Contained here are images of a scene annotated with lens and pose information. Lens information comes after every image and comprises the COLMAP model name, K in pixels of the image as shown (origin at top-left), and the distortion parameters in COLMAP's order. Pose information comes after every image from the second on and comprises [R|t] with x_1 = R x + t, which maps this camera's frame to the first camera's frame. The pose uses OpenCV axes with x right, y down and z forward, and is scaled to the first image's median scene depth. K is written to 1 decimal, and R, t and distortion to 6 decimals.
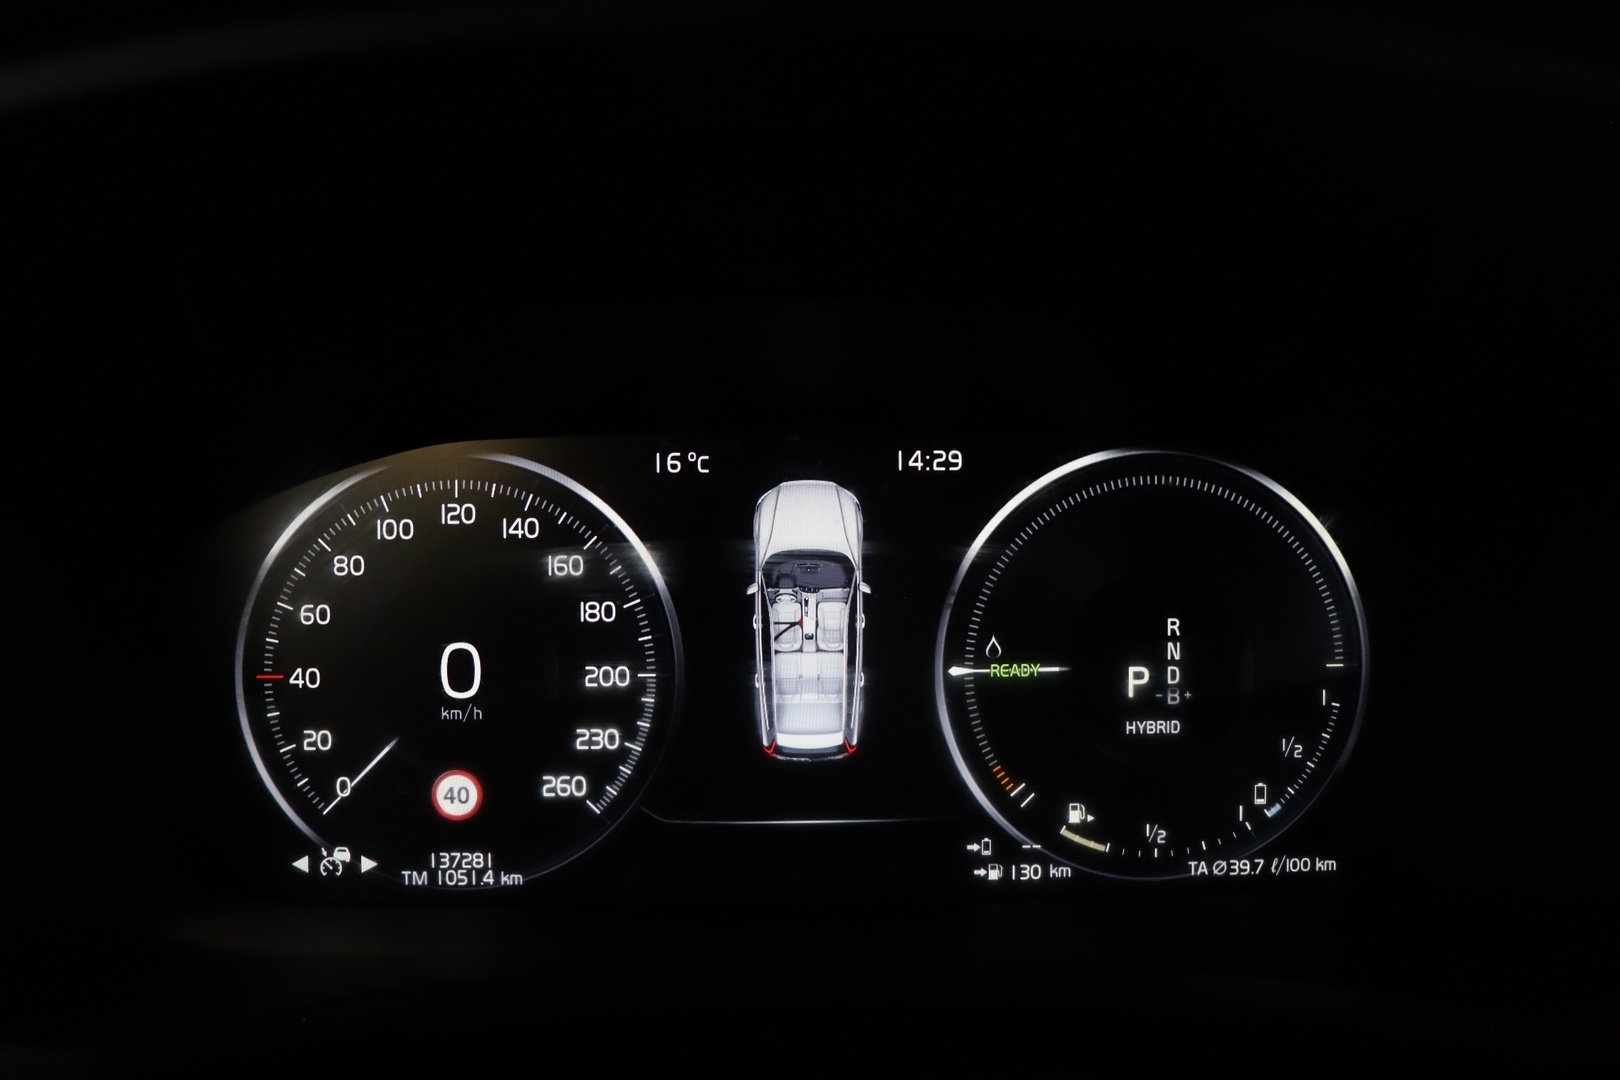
lens RADIAL K [[1518.4, 0, 810.6], [0, 1518.4, 541.3], [0, 0, 1]] dist [-0.115619, 0.000000]
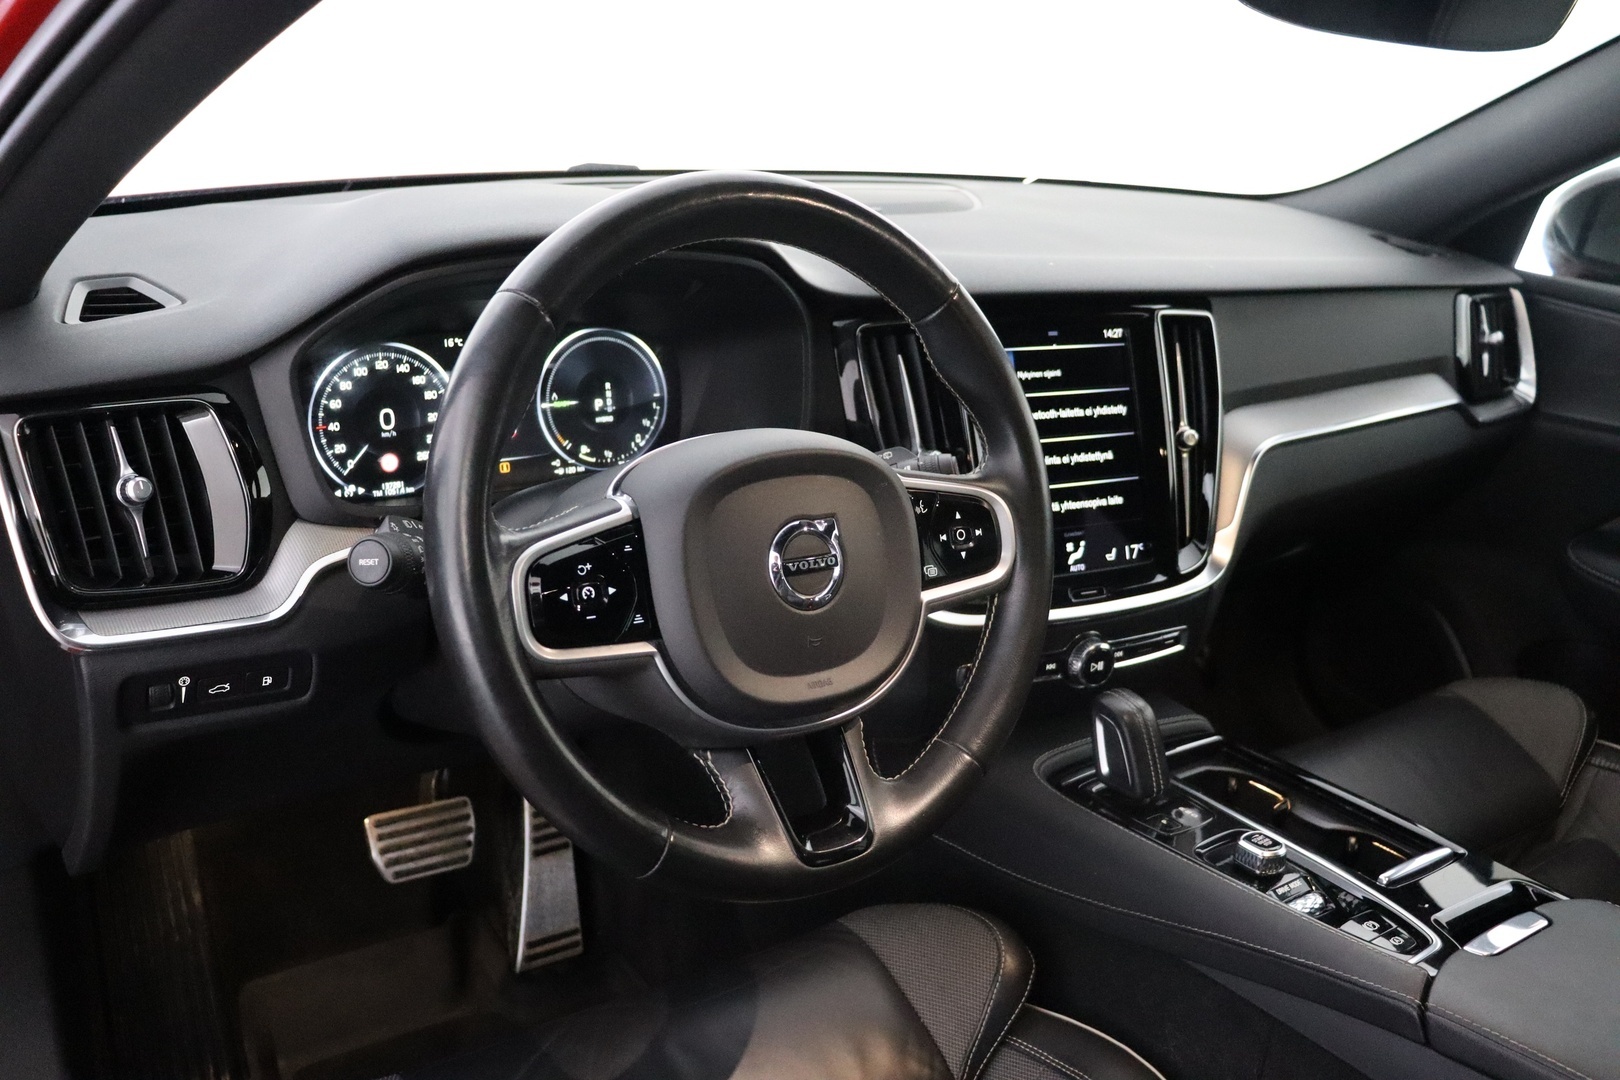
lens RADIAL K [[1518.4, 0, 809.5], [0, 1518.4, 542.2], [0, 0, 1]] dist [-0.115619, 0.000000]
pose [[0.997958, -0.059495, -0.023228, 0.643033], [0.061779, 0.991472, 0.114748, 0.039988], [0.016203, -0.115949, 0.993123, -1.917924]]
